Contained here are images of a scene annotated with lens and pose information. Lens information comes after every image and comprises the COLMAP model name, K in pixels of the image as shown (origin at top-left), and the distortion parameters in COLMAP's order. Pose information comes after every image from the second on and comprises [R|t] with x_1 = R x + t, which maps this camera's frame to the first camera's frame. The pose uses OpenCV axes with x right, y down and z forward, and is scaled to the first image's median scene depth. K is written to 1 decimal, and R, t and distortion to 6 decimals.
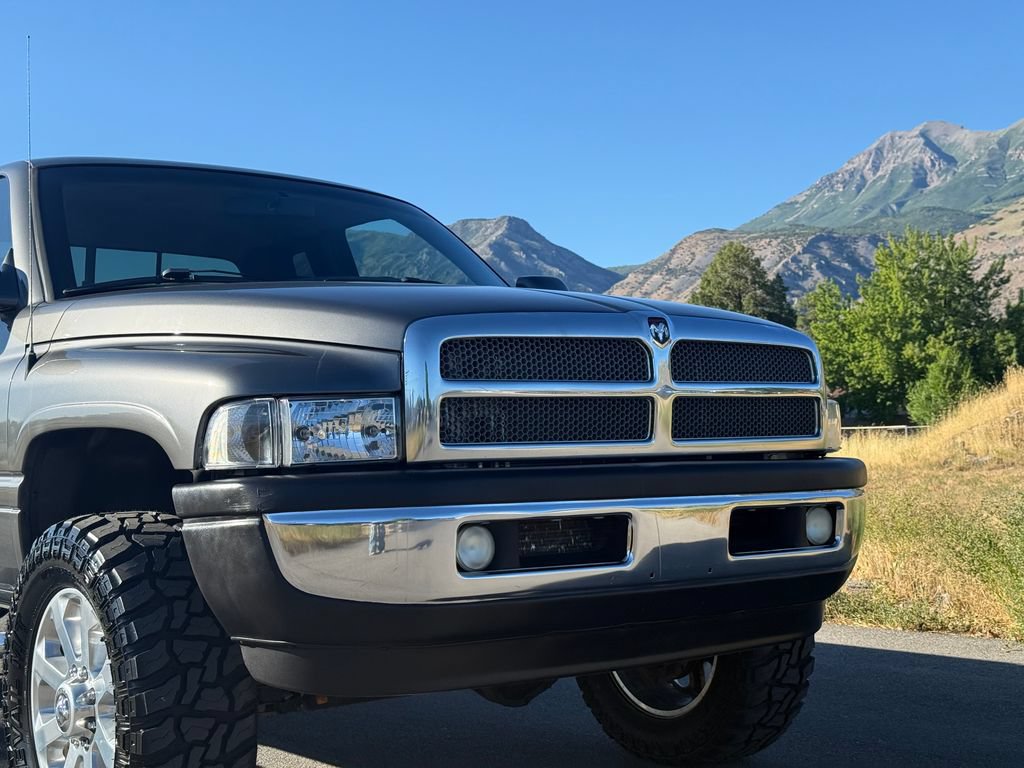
lens RADIAL K [[1424.5, 0, 508.1], [0, 1424.5, 387.9], [0, 0, 1]] dist [0.211185, -0.446034]
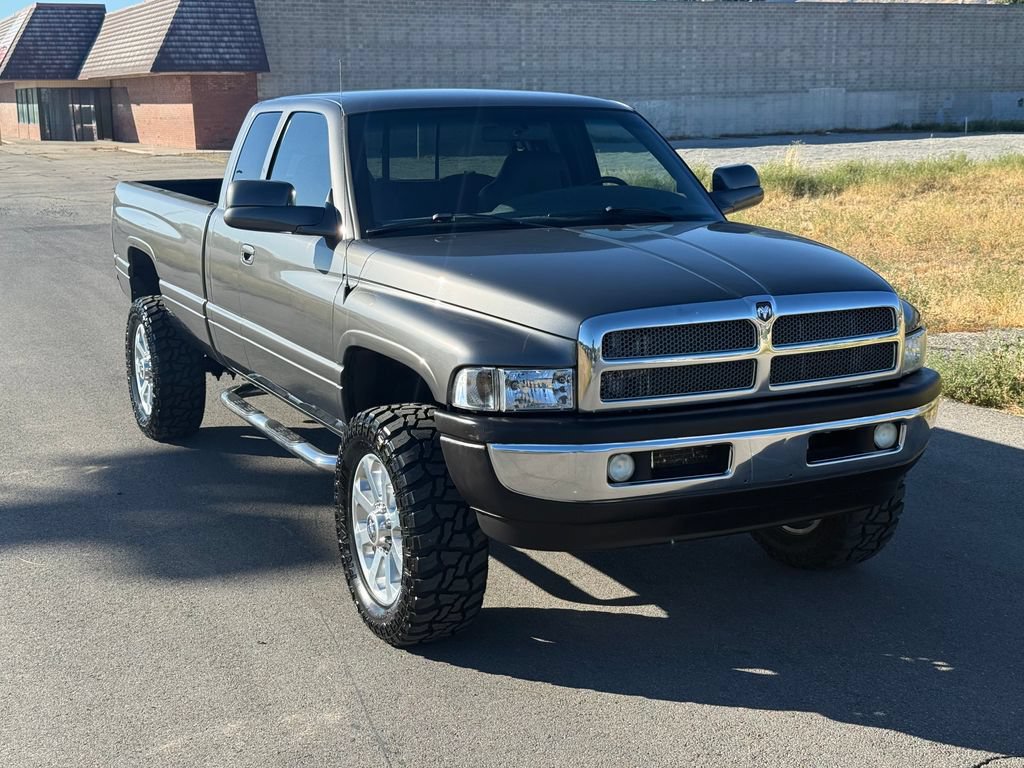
lens RADIAL K [[1435.9, 0, 512.0], [0, 1435.9, 384.0], [0, 0, 1]] dist [0.129493, -0.021610]
pose [[0.980010, 0.053400, -0.191648, 0.145487], [-0.007439, 0.972467, 0.232921, -0.318240], [0.198809, -0.226839, 0.953425, -0.460103]]
